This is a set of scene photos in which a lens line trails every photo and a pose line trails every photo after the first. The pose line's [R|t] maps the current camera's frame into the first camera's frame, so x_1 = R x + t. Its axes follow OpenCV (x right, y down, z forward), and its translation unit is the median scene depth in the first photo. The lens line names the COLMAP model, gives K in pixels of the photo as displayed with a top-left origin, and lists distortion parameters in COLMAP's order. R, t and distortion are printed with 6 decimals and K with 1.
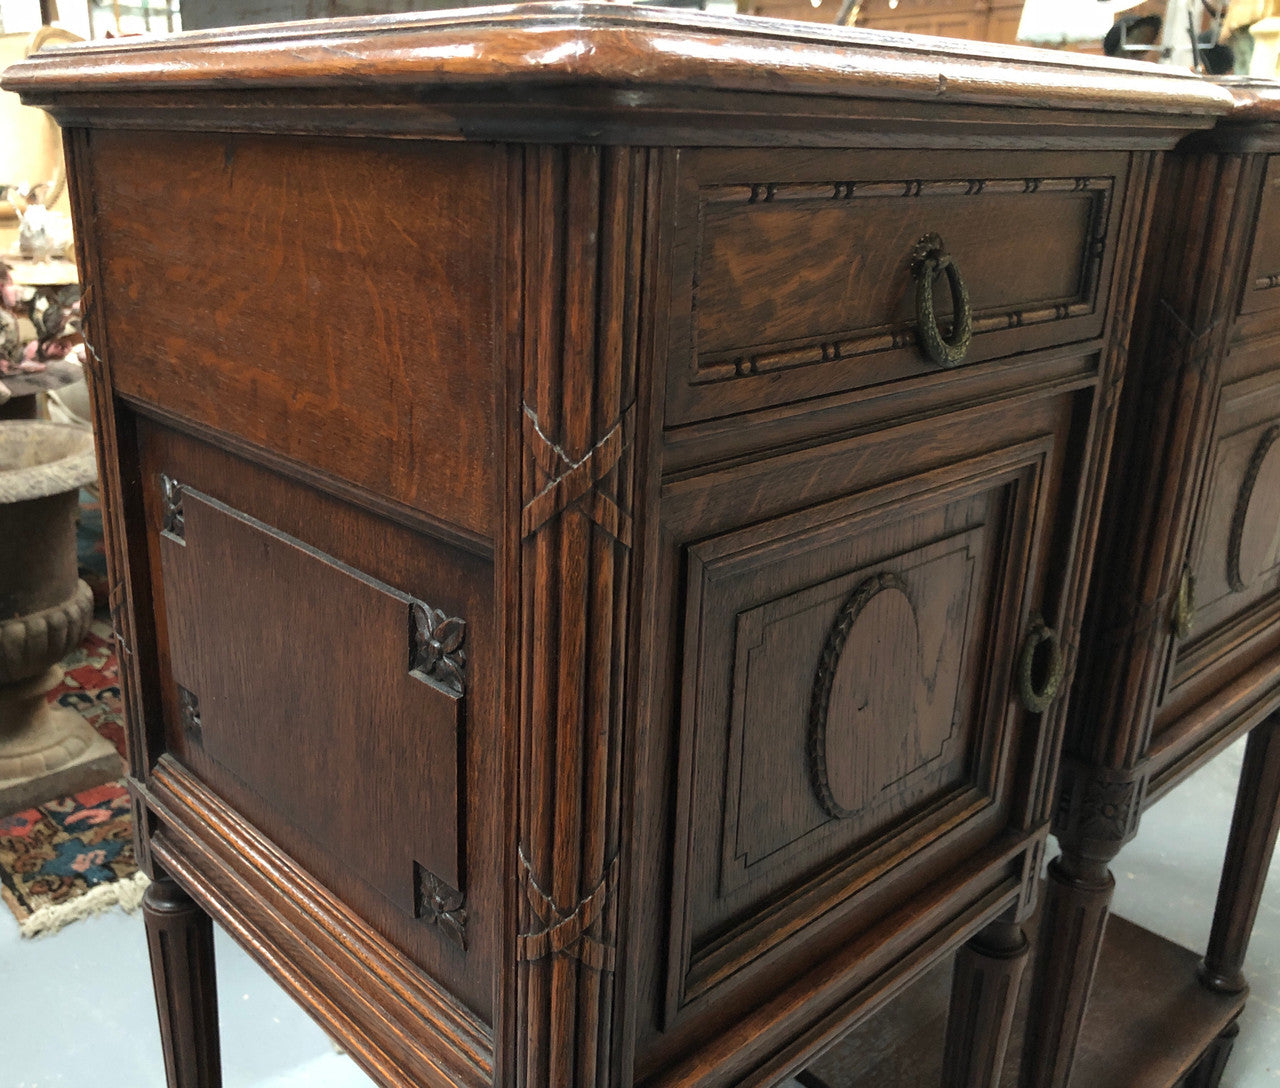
lens RADIAL K [[1206.1, 0, 563.8], [0, 1206.1, 535.7], [0, 0, 1]] dist [0.009968, 0.000000]
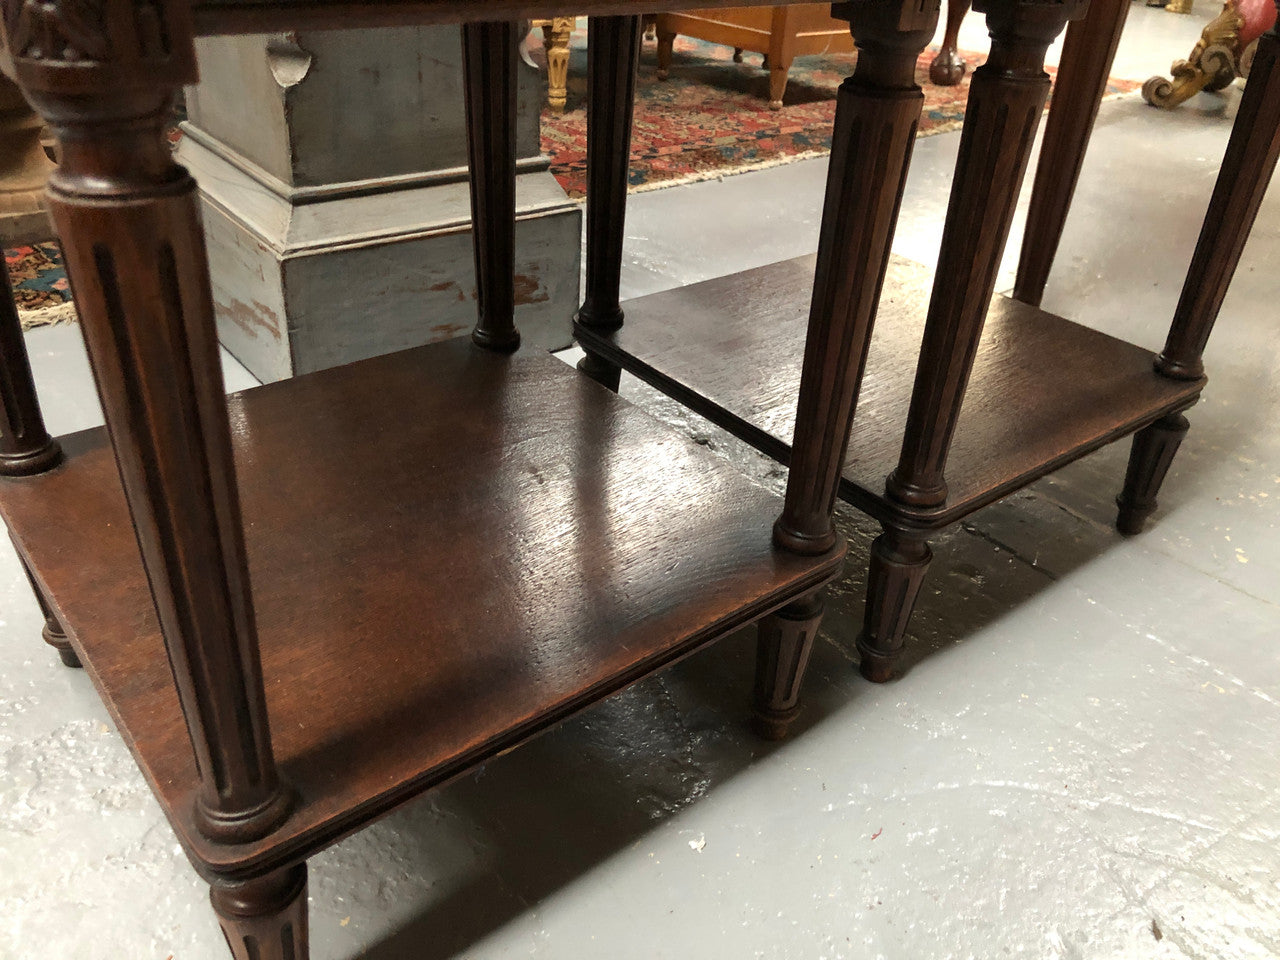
lens RADIAL K [[1046.9, 0, 646.4], [0, 1046.9, 462.9], [0, 0, 1]] dist [0.032792, -0.015582]
pose [[0.998350, 0.055512, -0.014662, 0.282804], [-0.051421, 0.978078, 0.201793, 0.561879], [0.025543, -0.200706, 0.979319, 0.318313]]
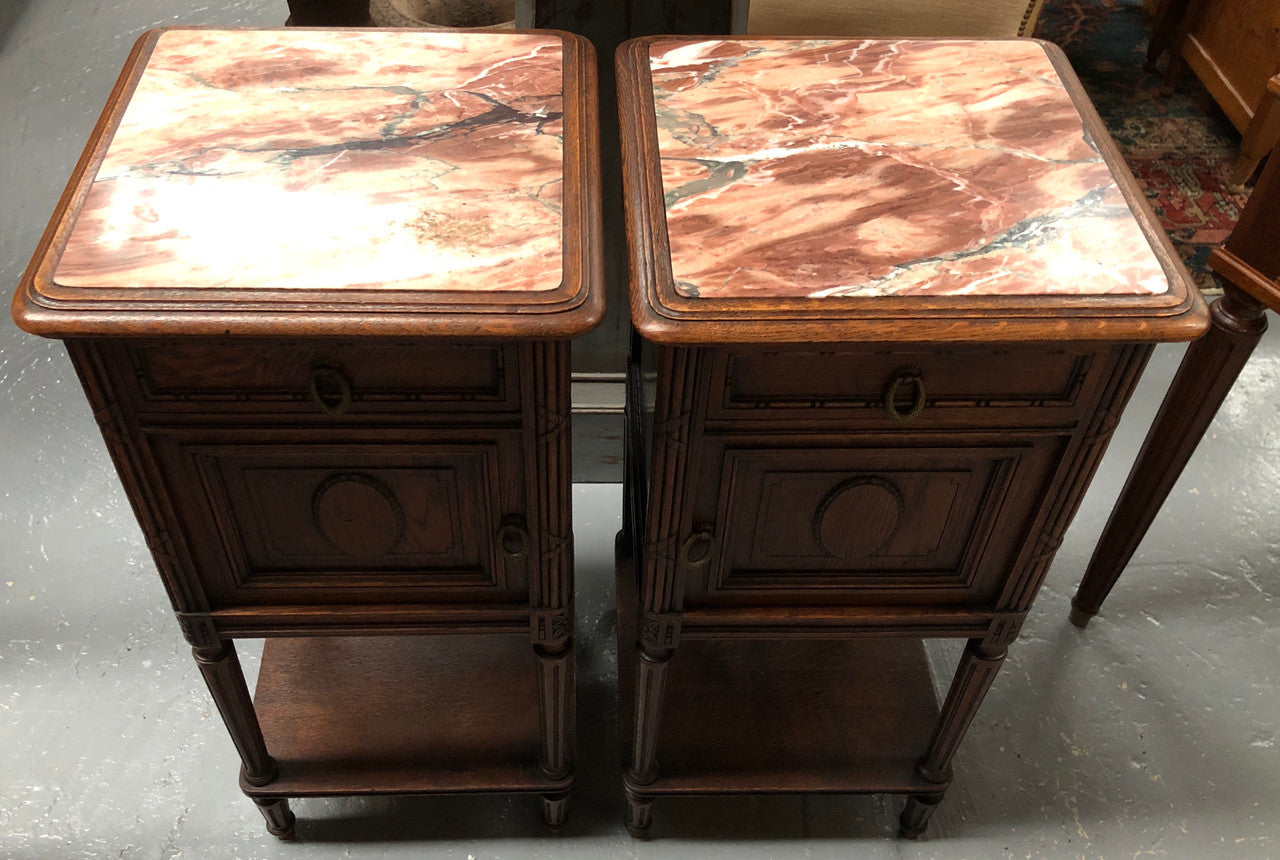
lens RADIAL K [[1195.8, 0, 598.7], [0, 1195.8, 445.4], [0, 0, 1]] dist [0.001108, 0.000000]
pose [[0.753871, 0.479017, -0.449690, 1.332558], [-0.215716, 0.826951, 0.519249, -1.041057], [0.620600, -0.294441, 0.726746, -0.165290]]
